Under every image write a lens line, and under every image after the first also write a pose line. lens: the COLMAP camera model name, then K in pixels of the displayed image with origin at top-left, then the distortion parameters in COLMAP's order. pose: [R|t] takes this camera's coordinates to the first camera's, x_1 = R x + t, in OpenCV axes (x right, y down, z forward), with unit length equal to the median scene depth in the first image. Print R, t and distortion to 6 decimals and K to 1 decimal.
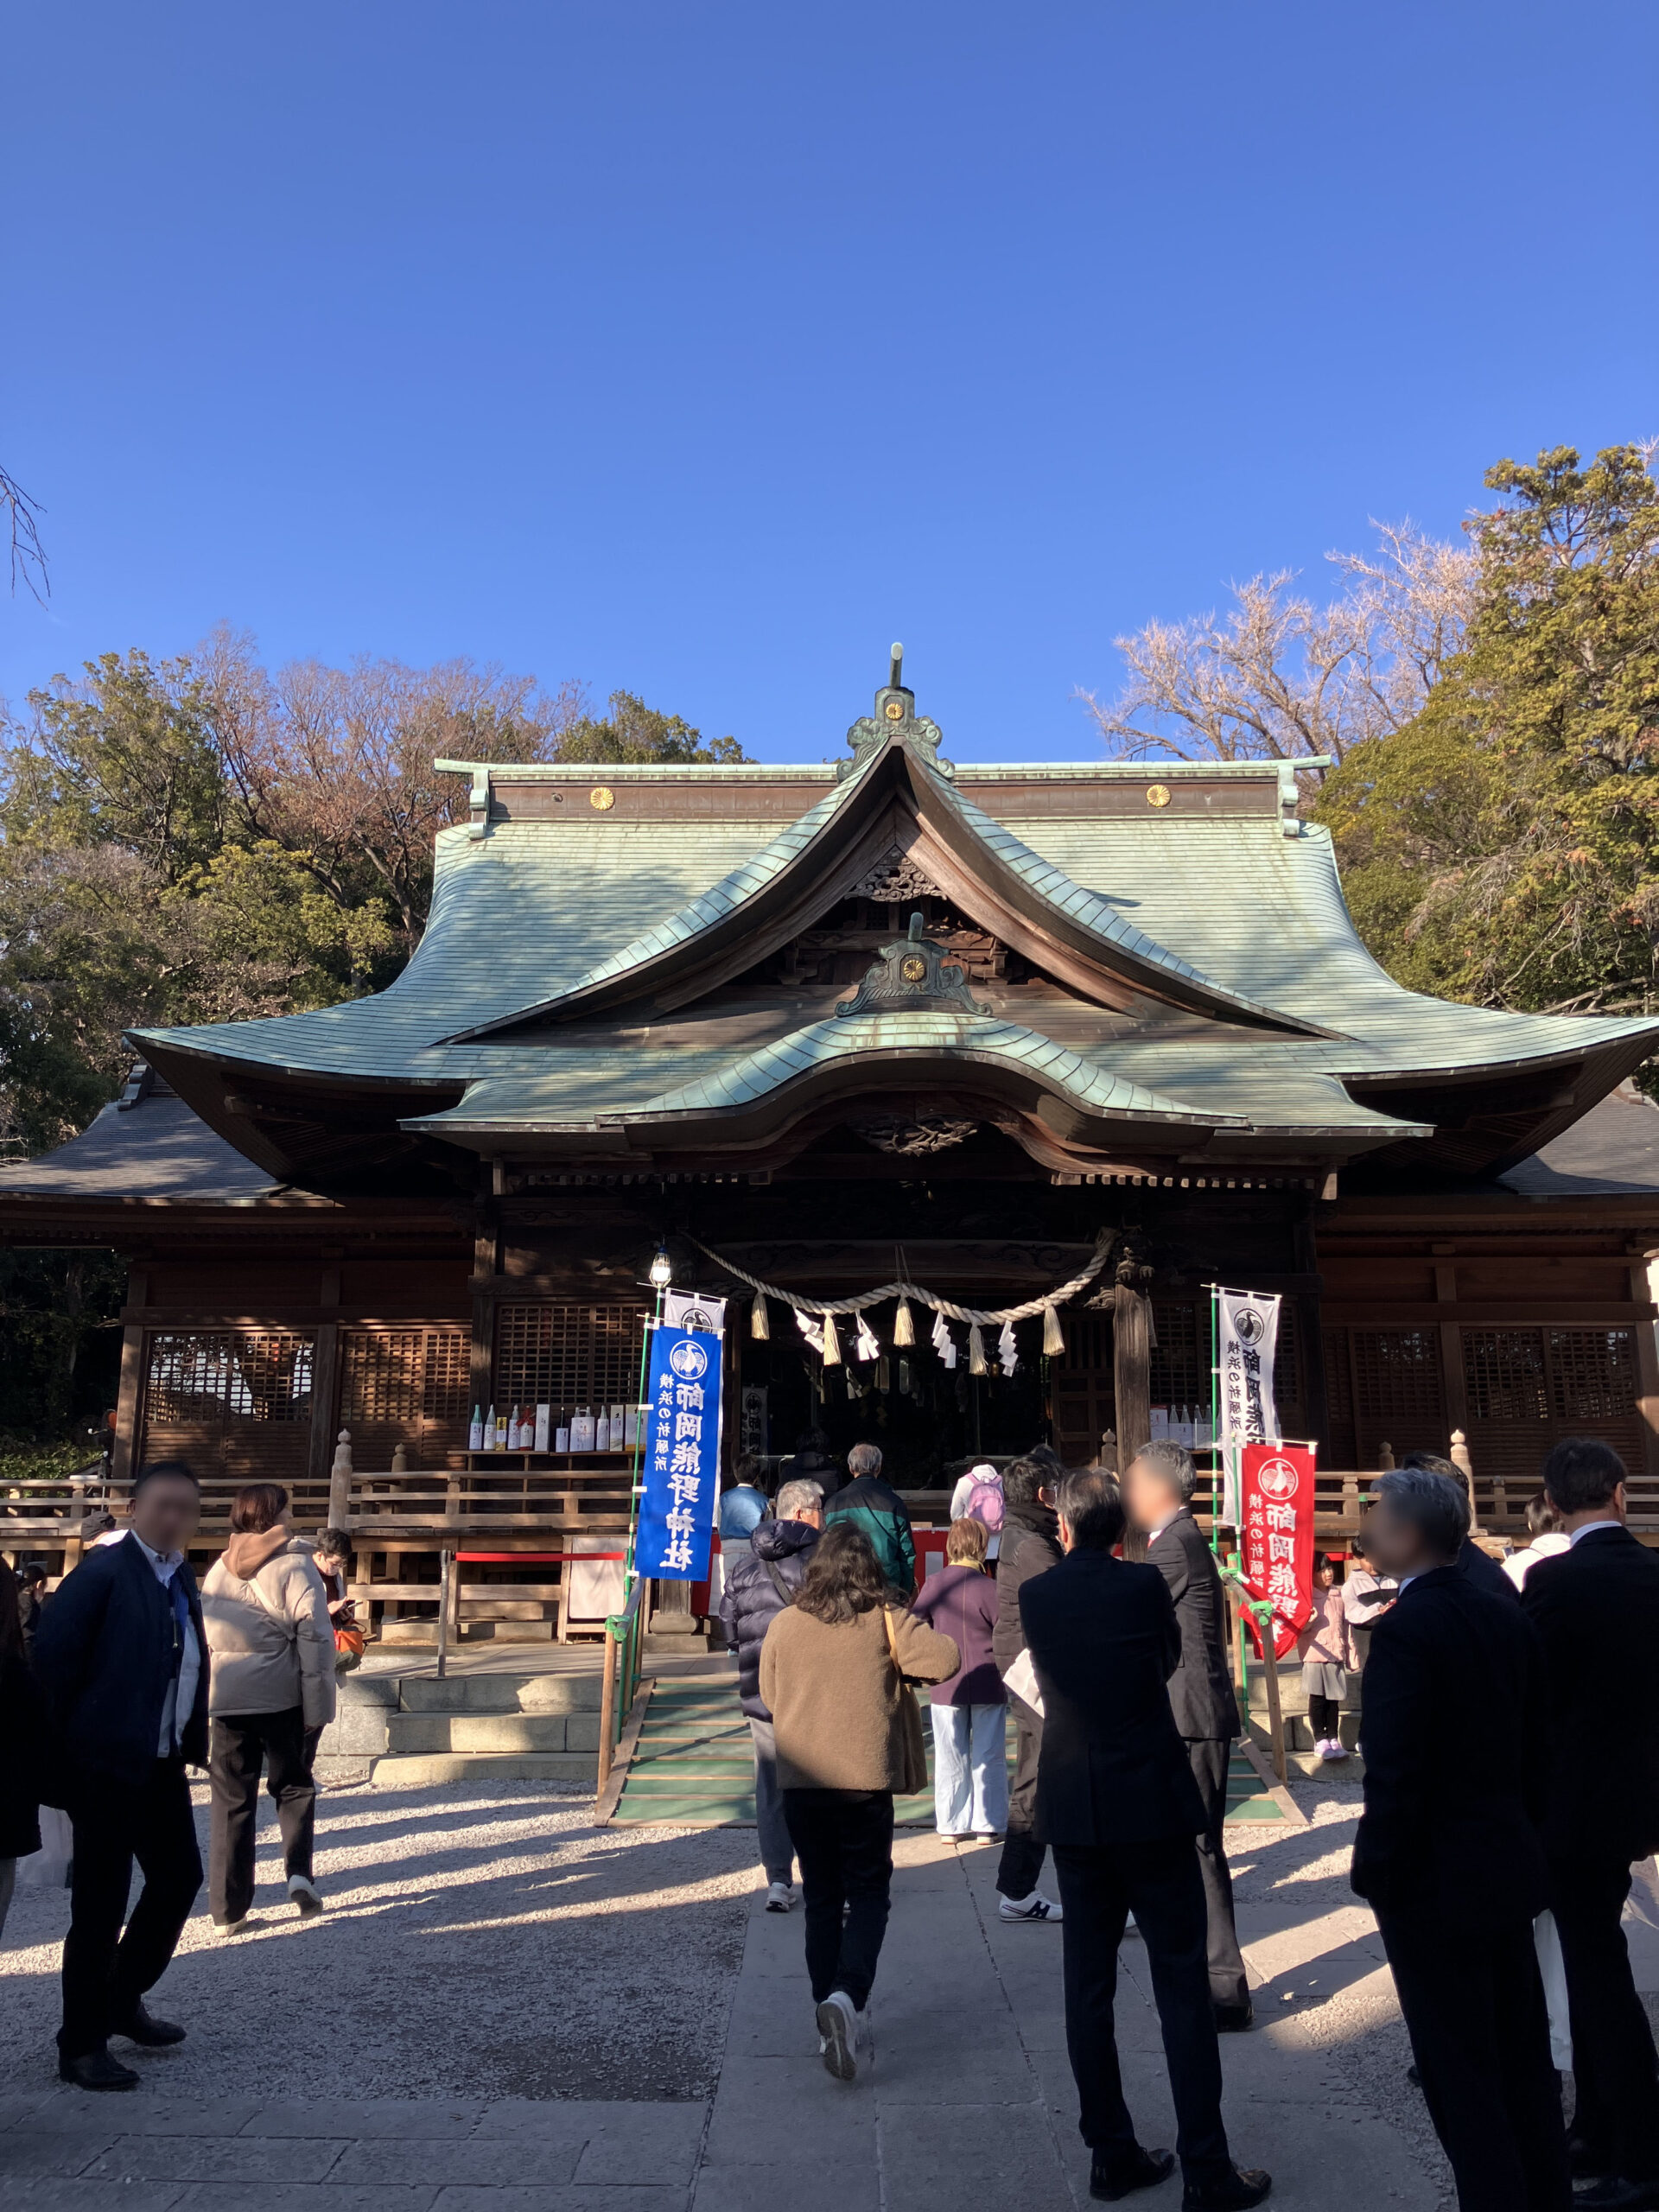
lens RADIAL K [[1817.5, 0, 829.5], [0, 1817.5, 1106.0], [0, 0, 1]] dist [0.077618, -0.010965]
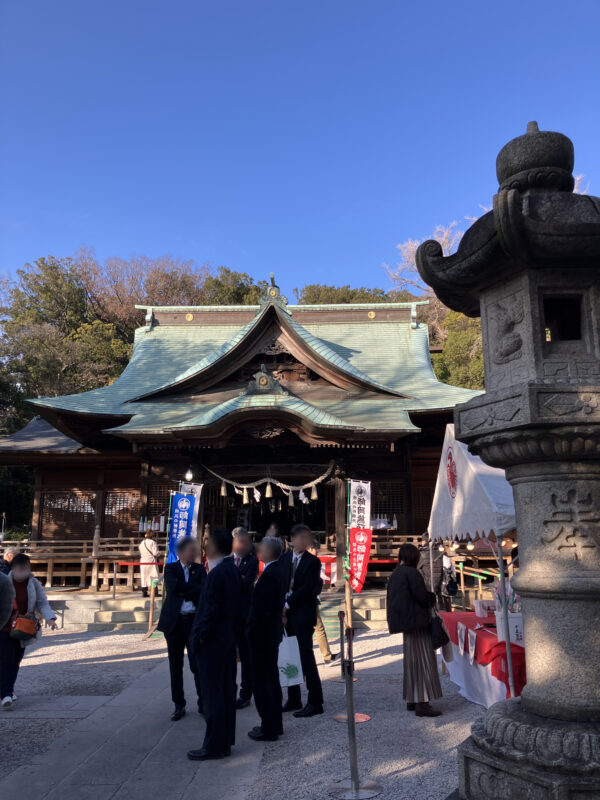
lens RADIAL K [[663.1, 0, 313.9], [0, 663.1, 419.1], [0, 0, 1]] dist [0.087379, -0.001095]
pose [[0.999771, -0.008684, -0.019572, 0.125090], [0.009142, 0.999683, 0.023472, -0.027989], [0.019362, -0.023646, 0.999533, -0.137456]]
